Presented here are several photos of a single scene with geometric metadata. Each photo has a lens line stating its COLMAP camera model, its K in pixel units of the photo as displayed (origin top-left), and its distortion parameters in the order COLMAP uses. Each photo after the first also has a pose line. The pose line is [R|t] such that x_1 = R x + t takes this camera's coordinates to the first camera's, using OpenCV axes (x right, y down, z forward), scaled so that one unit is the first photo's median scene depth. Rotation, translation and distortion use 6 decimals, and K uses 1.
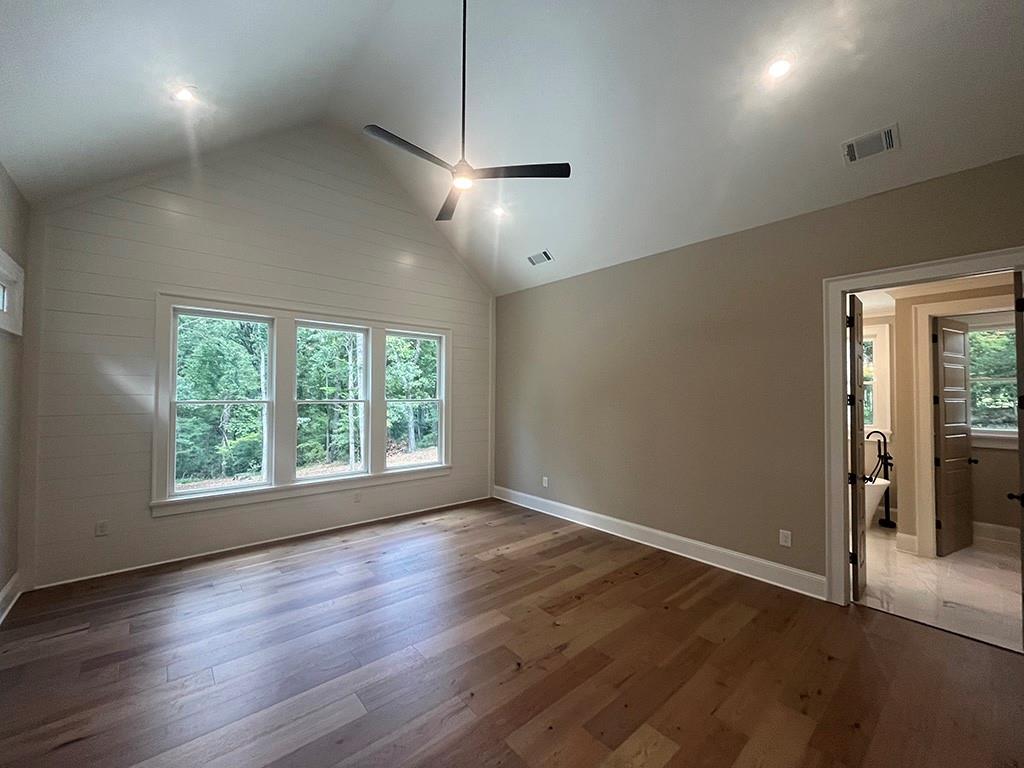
lens RADIAL K [[412.2, 0, 509.0], [0, 412.2, 385.3], [0, 0, 1]] dist [-0.001438, 0.000394]
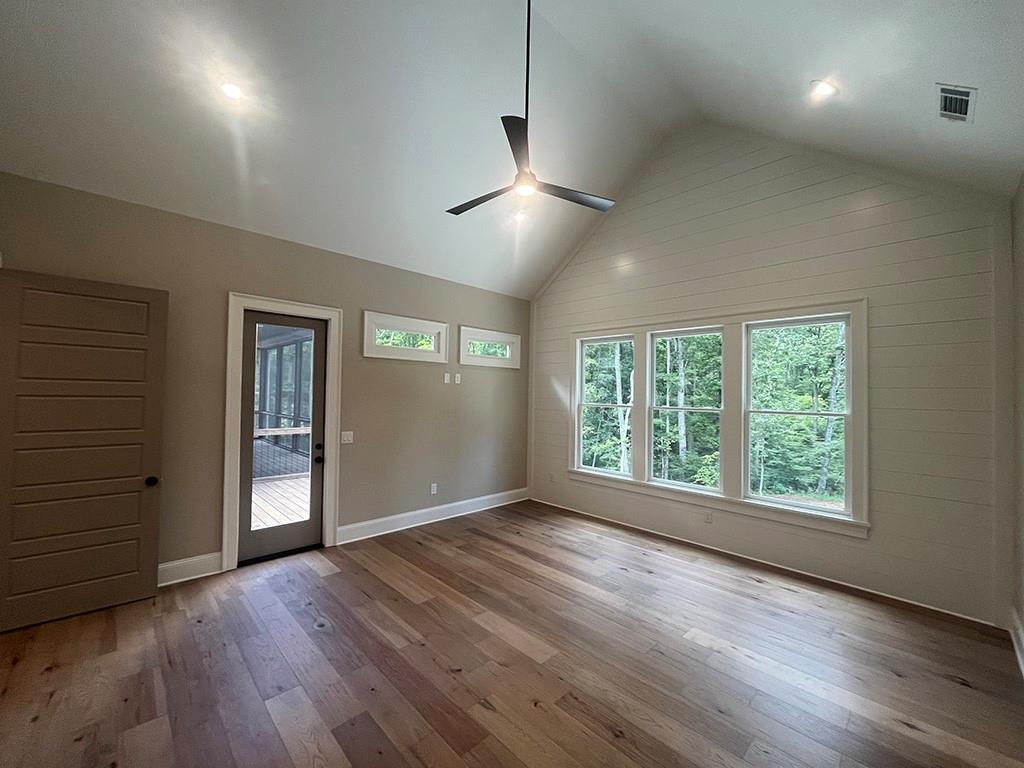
lens RADIAL K [[412.2, 0, 509.4], [0, 412.2, 383.1], [0, 0, 1]] dist [-0.001438, 0.000394]
pose [[0.061040, -0.028232, -0.997736, 0.649646], [-0.001023, 0.999598, -0.028347, 0.007870], [0.998135, 0.002751, 0.060987, 0.659575]]
